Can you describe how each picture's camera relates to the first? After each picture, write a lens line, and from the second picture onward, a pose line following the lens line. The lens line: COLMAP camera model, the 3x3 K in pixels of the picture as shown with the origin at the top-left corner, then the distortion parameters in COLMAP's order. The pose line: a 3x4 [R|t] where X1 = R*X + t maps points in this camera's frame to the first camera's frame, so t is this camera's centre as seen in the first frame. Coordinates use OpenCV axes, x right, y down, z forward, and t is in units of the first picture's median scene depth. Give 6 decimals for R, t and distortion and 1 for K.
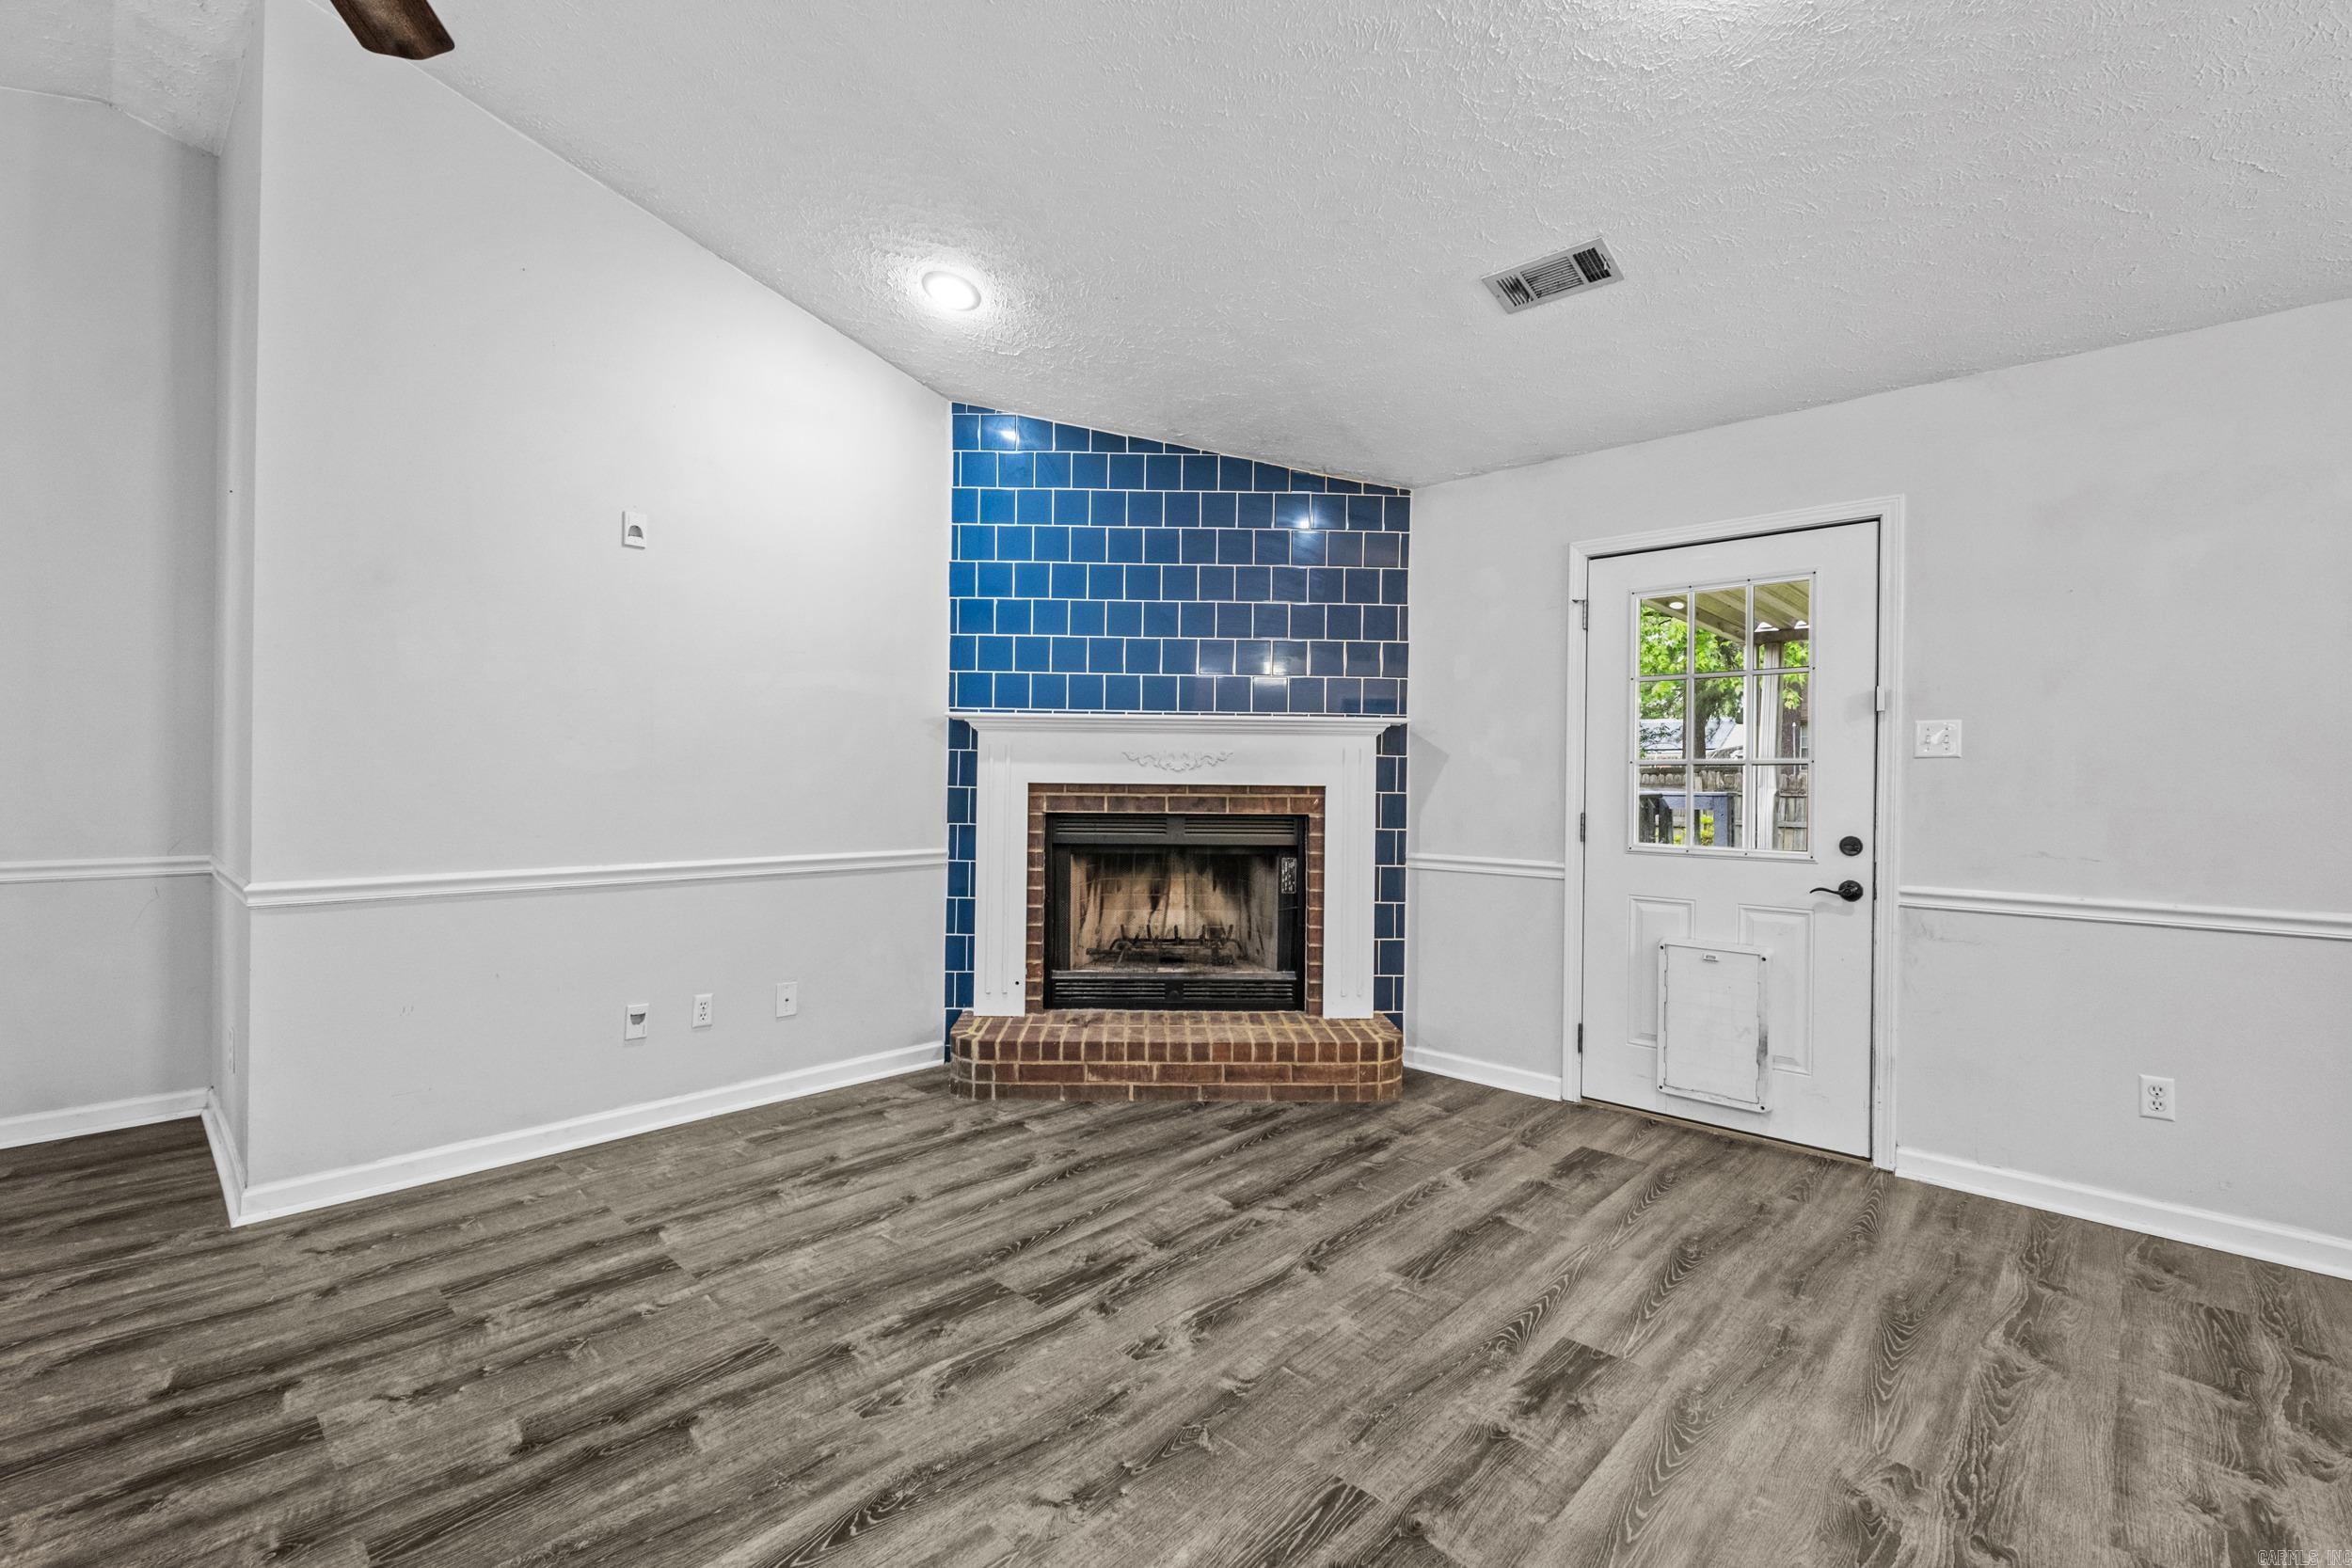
lens RADIAL K [[1027.8, 0, 1162.5], [0, 1027.8, 781.4], [0, 0, 1]] dist [-0.006946, -0.000124]
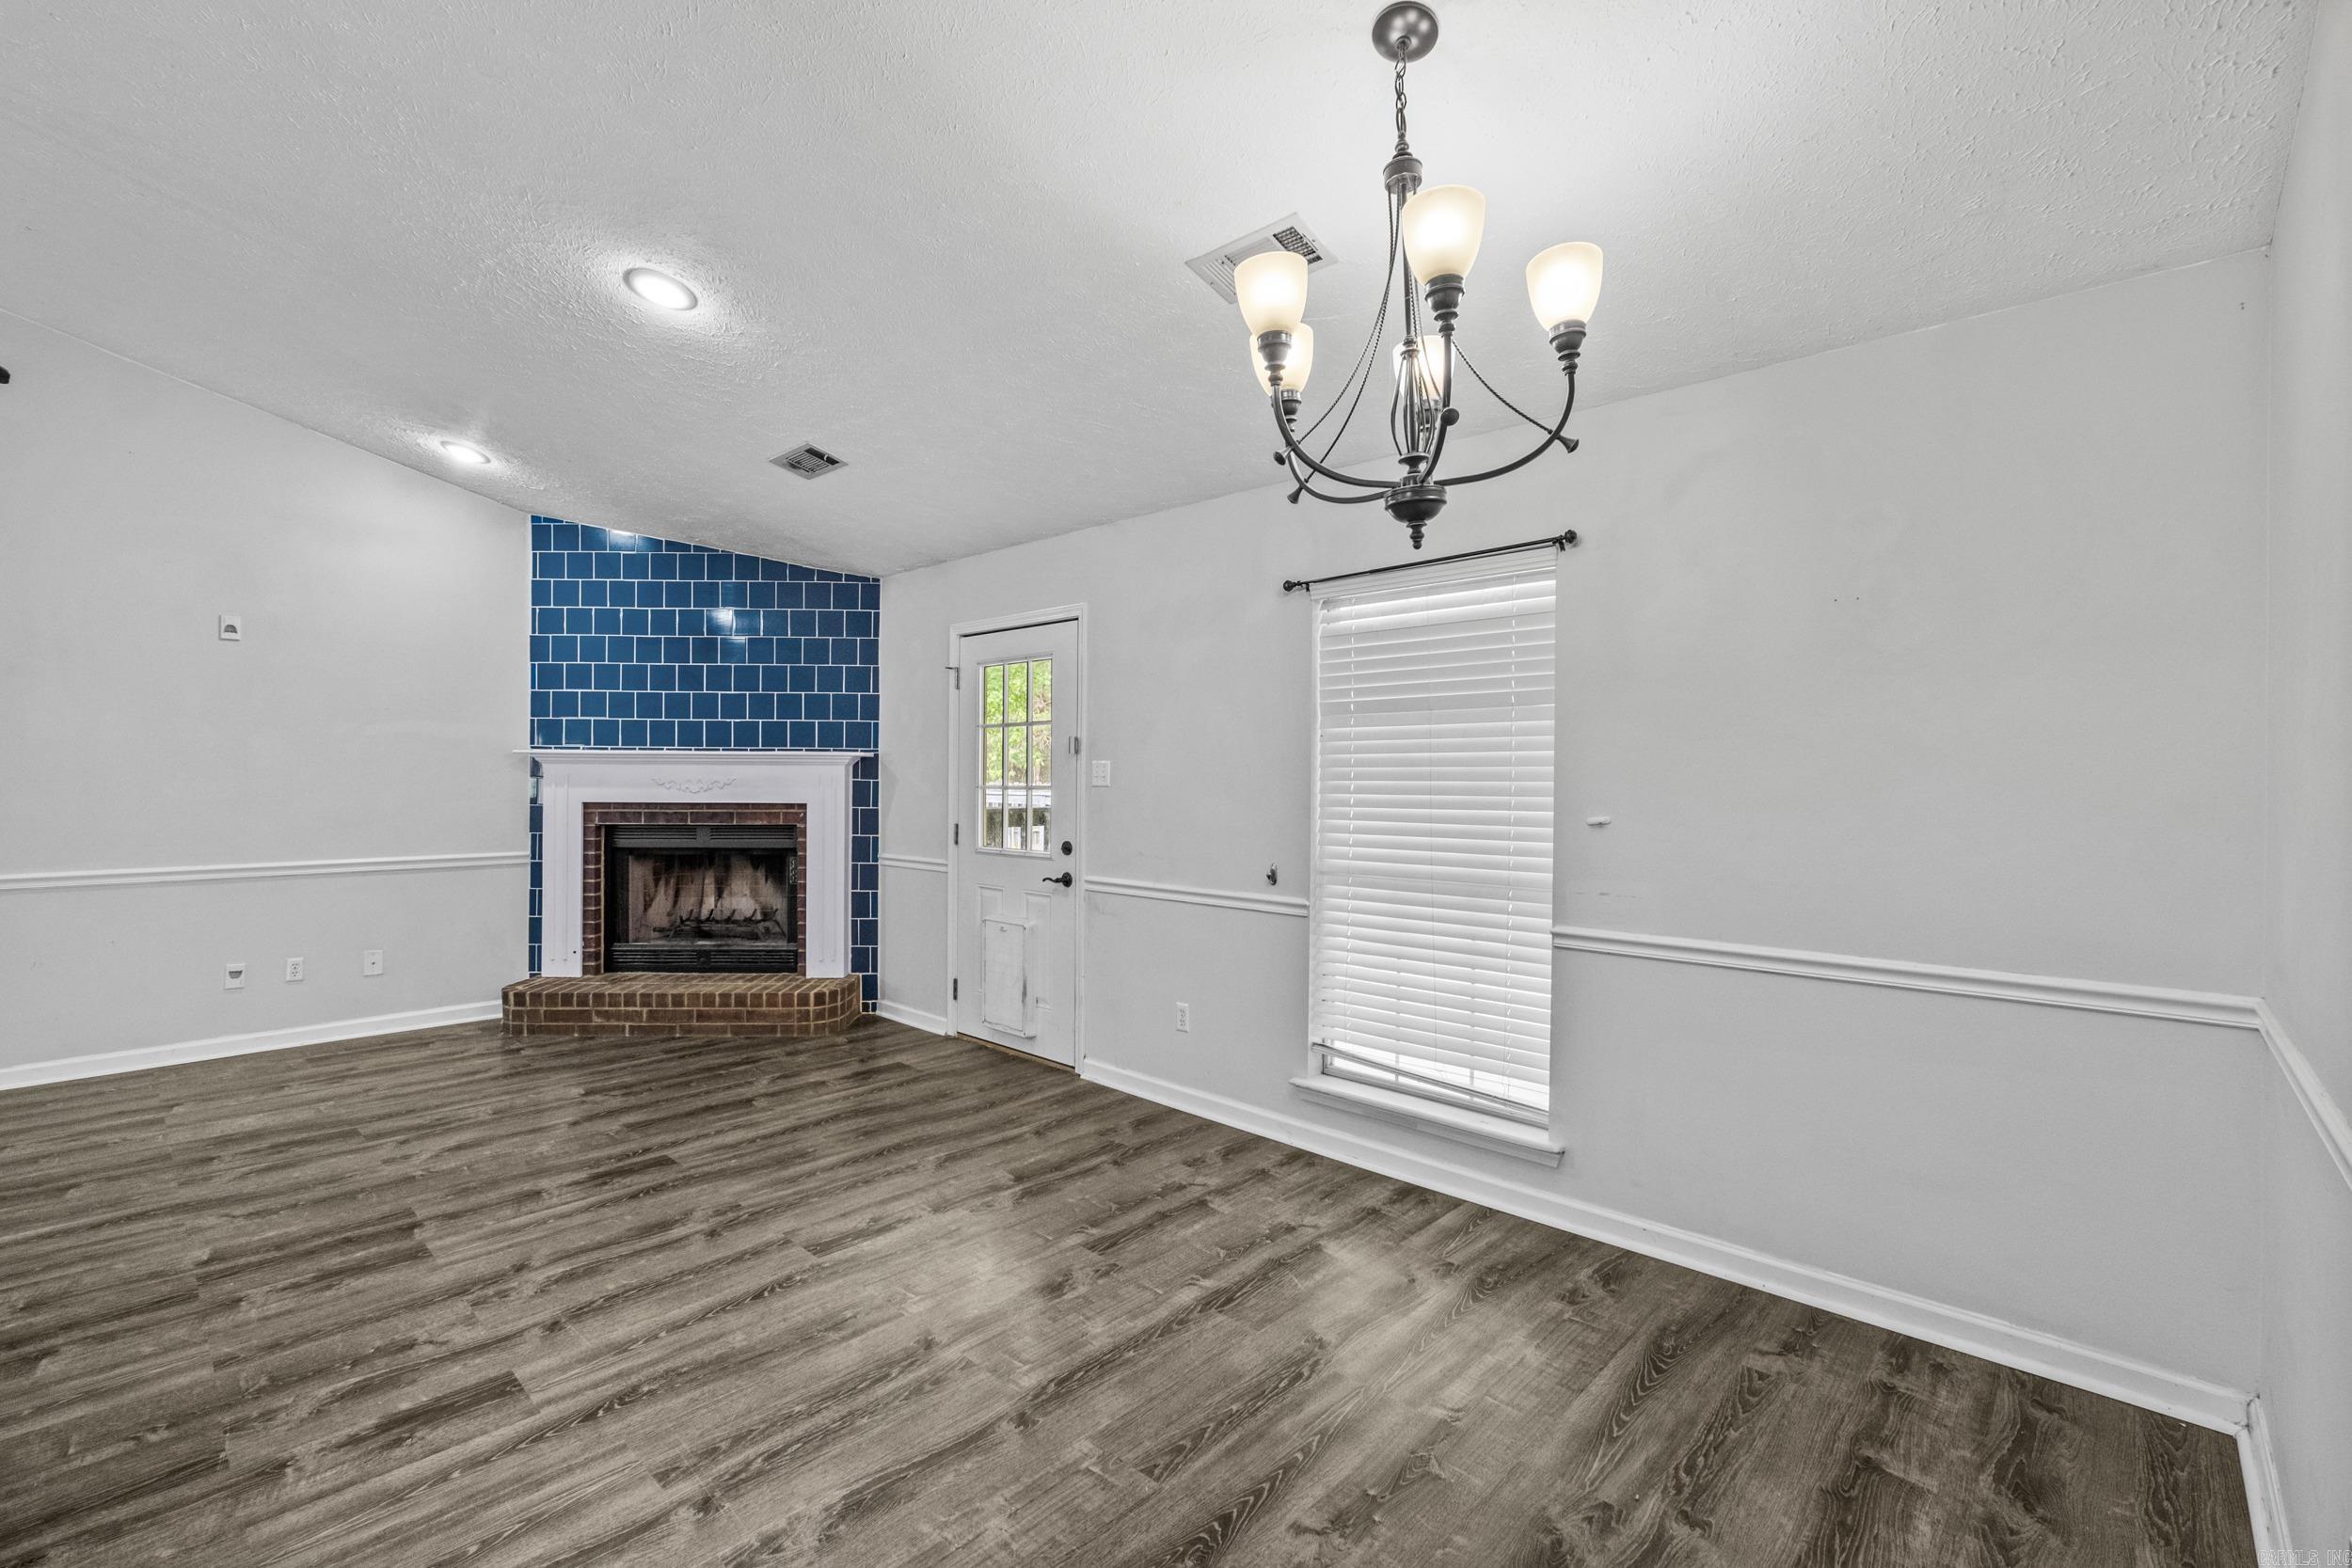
lens RADIAL K [[1015.7, 0, 1162.0], [0, 1015.7, 779.6], [0, 0, 1]] dist [-0.008579, -0.000048]
pose [[0.999983, -0.005139, 0.002824, 0.676549], [0.005138, 0.999987, 0.000331, -0.026613], [-0.002826, -0.000316, 0.999996, -0.346265]]
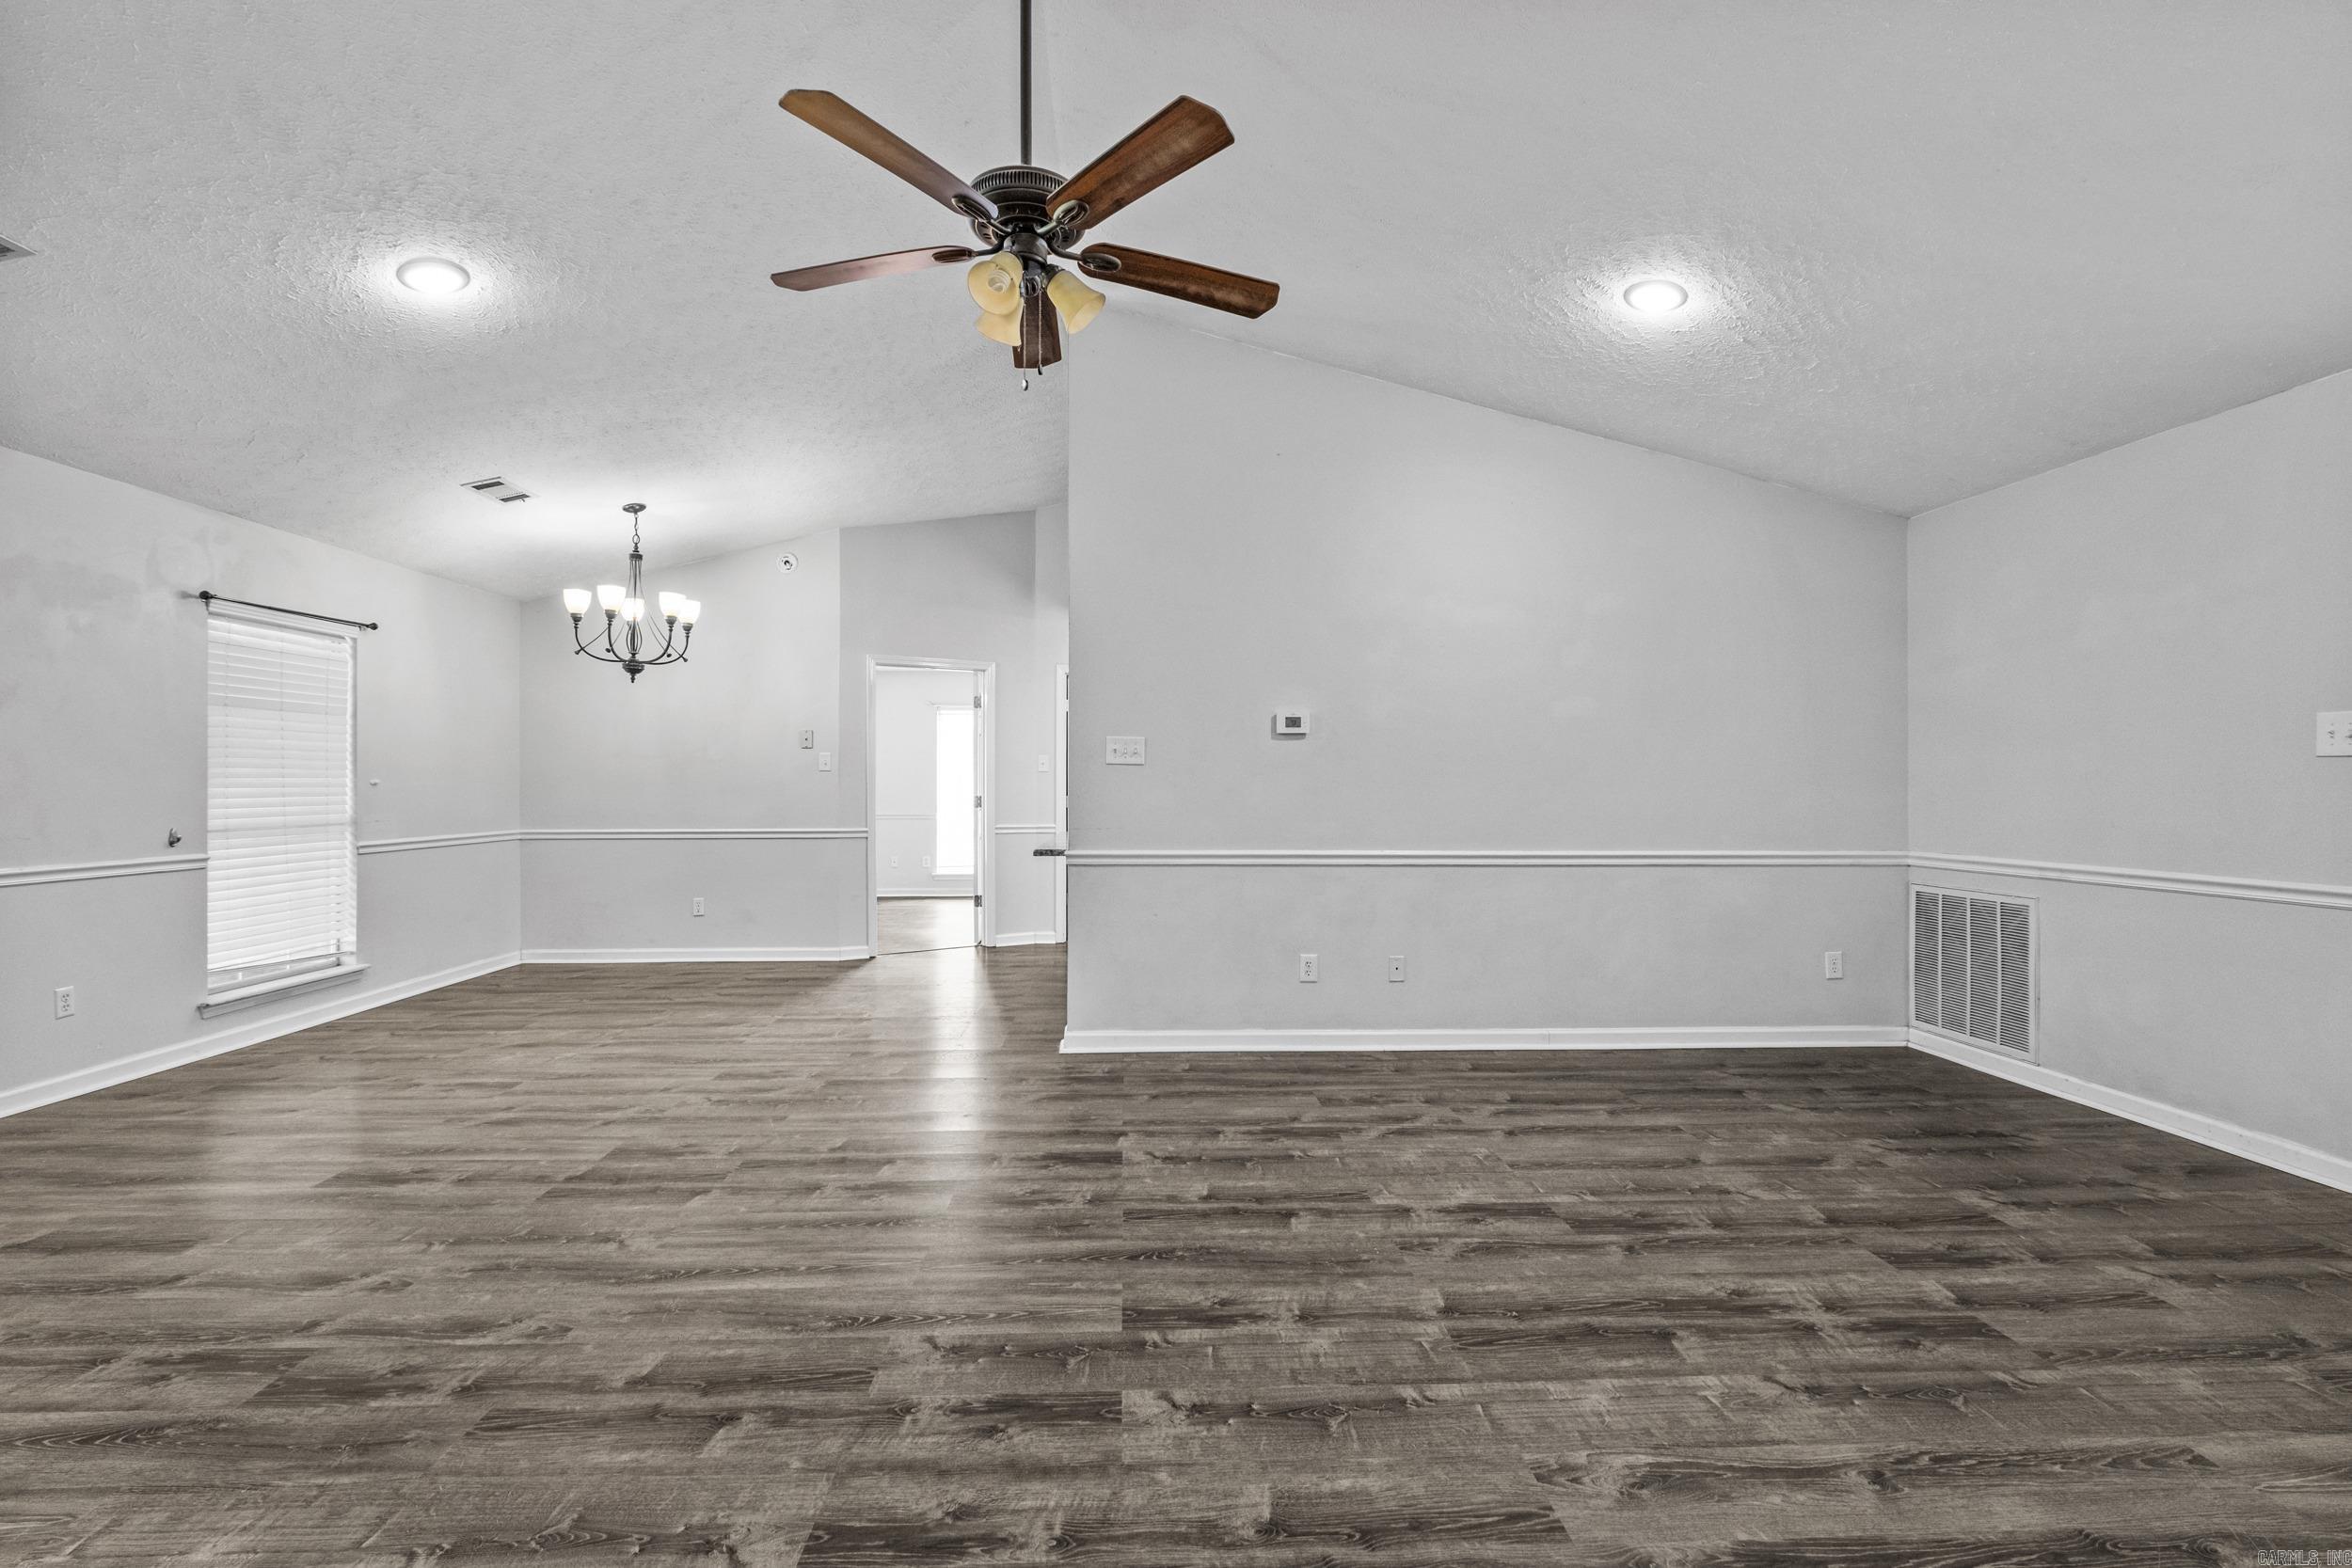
lens RADIAL K [[1027.8, 0, 1162.5], [0, 1027.8, 781.4], [0, 0, 1]] dist [-0.006946, -0.000124]
pose [[-0.715871, -0.008928, 0.698175, -0.793419], [-0.004797, 0.999958, 0.007868, -0.010649], [-0.698216, 0.002284, -0.715884, 0.680648]]
